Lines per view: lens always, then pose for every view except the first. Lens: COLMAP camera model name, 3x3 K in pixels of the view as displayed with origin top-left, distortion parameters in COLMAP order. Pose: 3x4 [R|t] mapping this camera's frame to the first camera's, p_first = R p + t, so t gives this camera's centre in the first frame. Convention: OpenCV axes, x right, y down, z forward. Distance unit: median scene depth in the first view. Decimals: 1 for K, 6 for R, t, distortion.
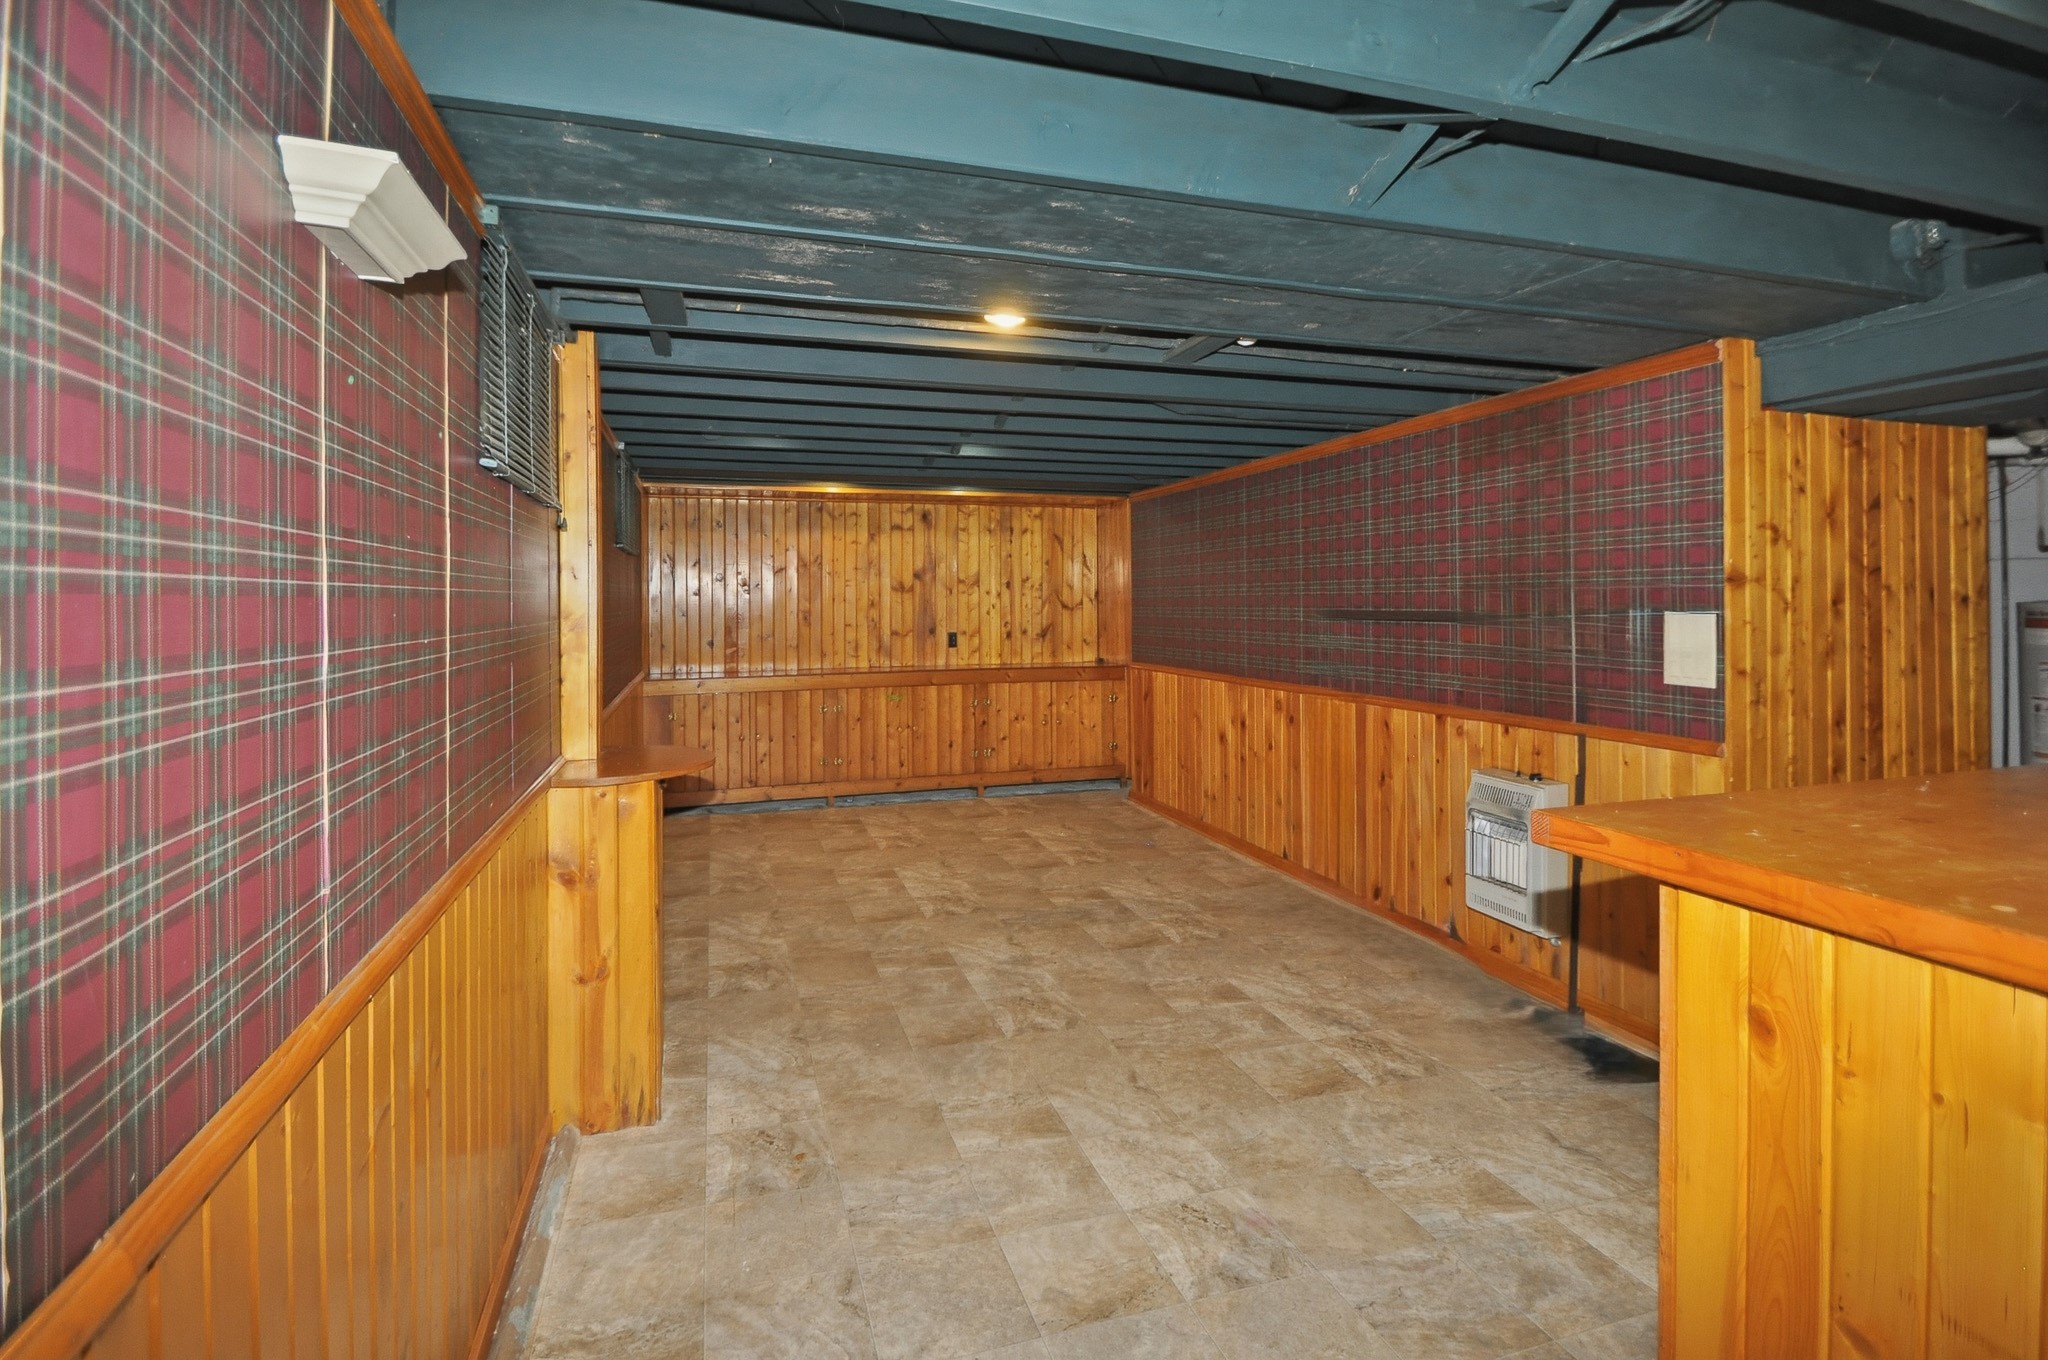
lens RADIAL K [[967.2, 0, 1016.0], [0, 967.2, 599.2], [0, 0, 1]] dist [-0.013374, -0.000285]
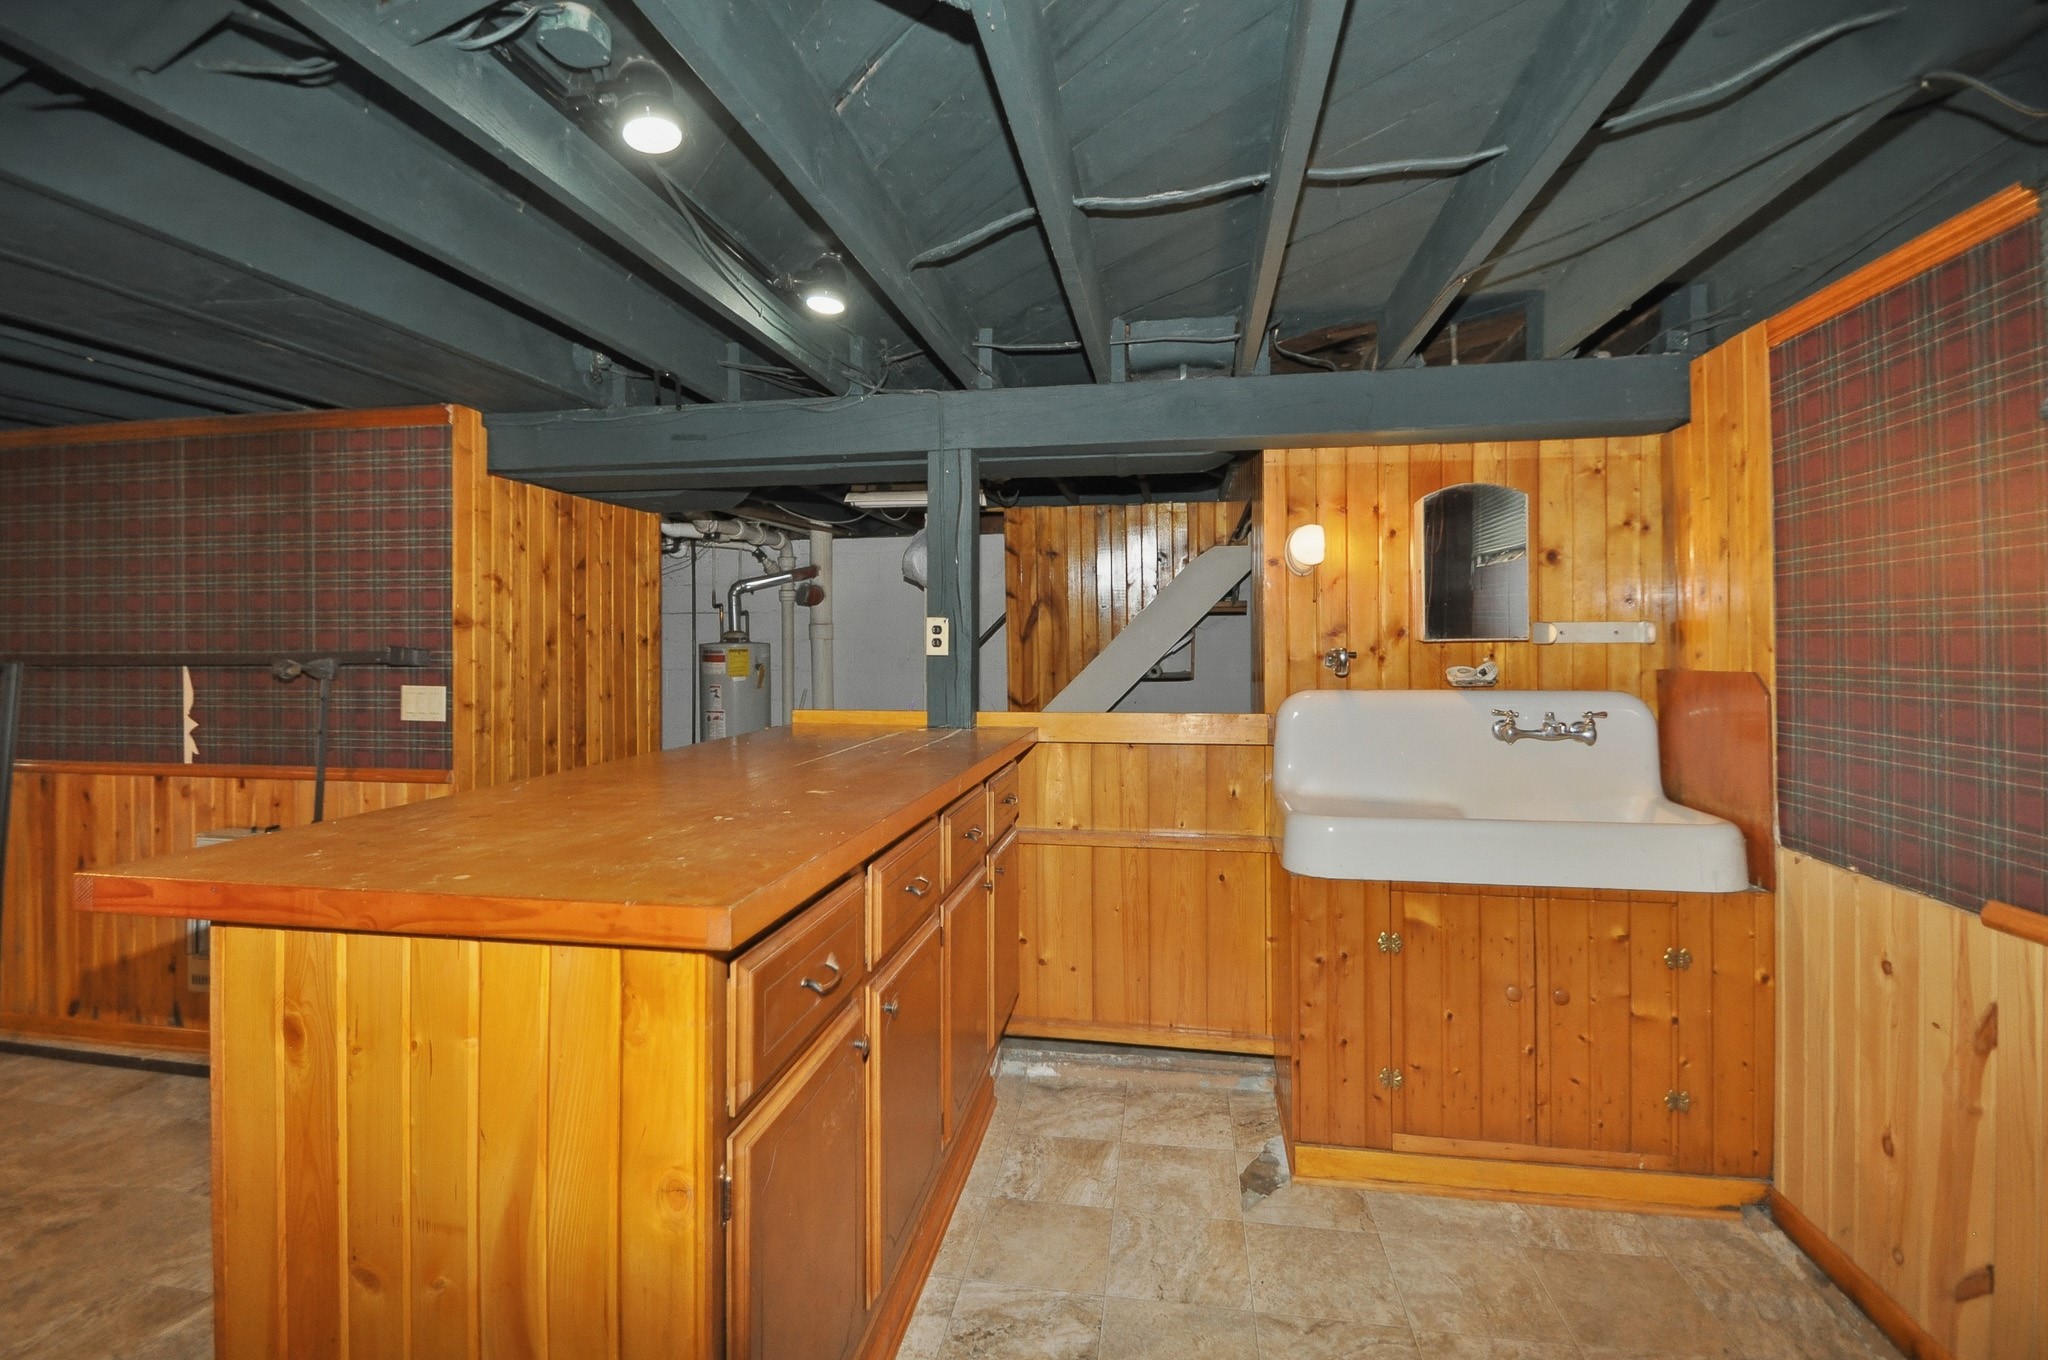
lens RADIAL K [[936.1, 0, 1024.6], [0, 936.1, 638.5], [0, 0, 1]] dist [0.001622, -0.006902]
pose [[0.459821, 0.004507, 0.888000, 0.079230], [-0.001521, 0.999990, -0.004287, 0.001467], [-0.888011, 0.000621, 0.459823, -0.076789]]
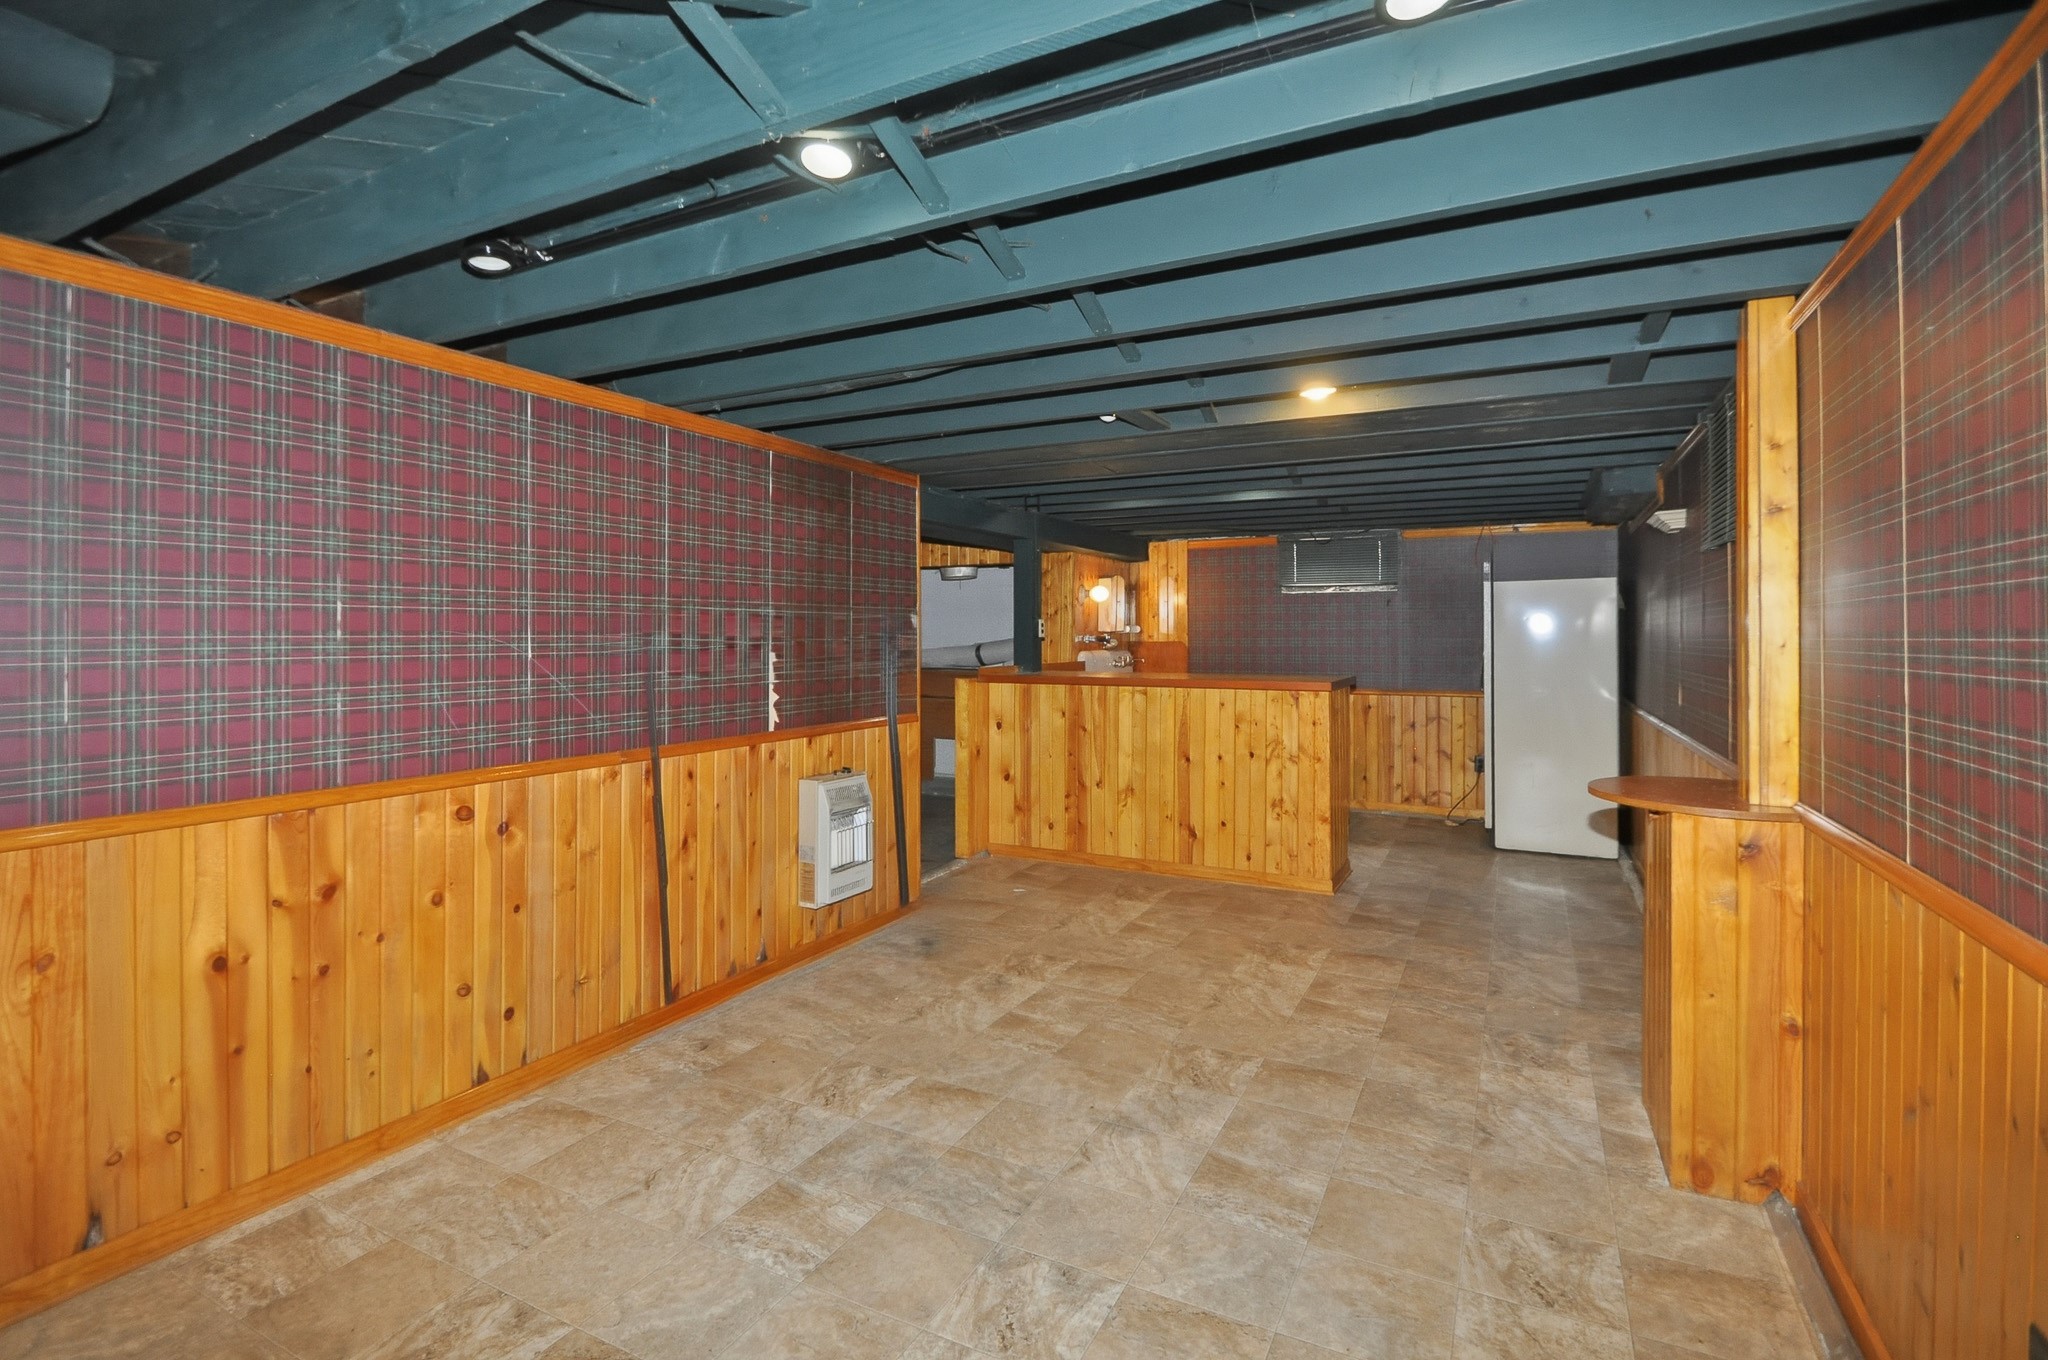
lens RADIAL K [[936.1, 0, 1024.6], [0, 936.1, 638.5], [0, 0, 1]] dist [0.001622, -0.006902]
pose [[-0.701704, 0.003303, 0.712461, -0.553916], [0.001978, 0.999994, -0.002689, 0.022691], [-0.712466, -0.000477, -0.701706, 1.953688]]
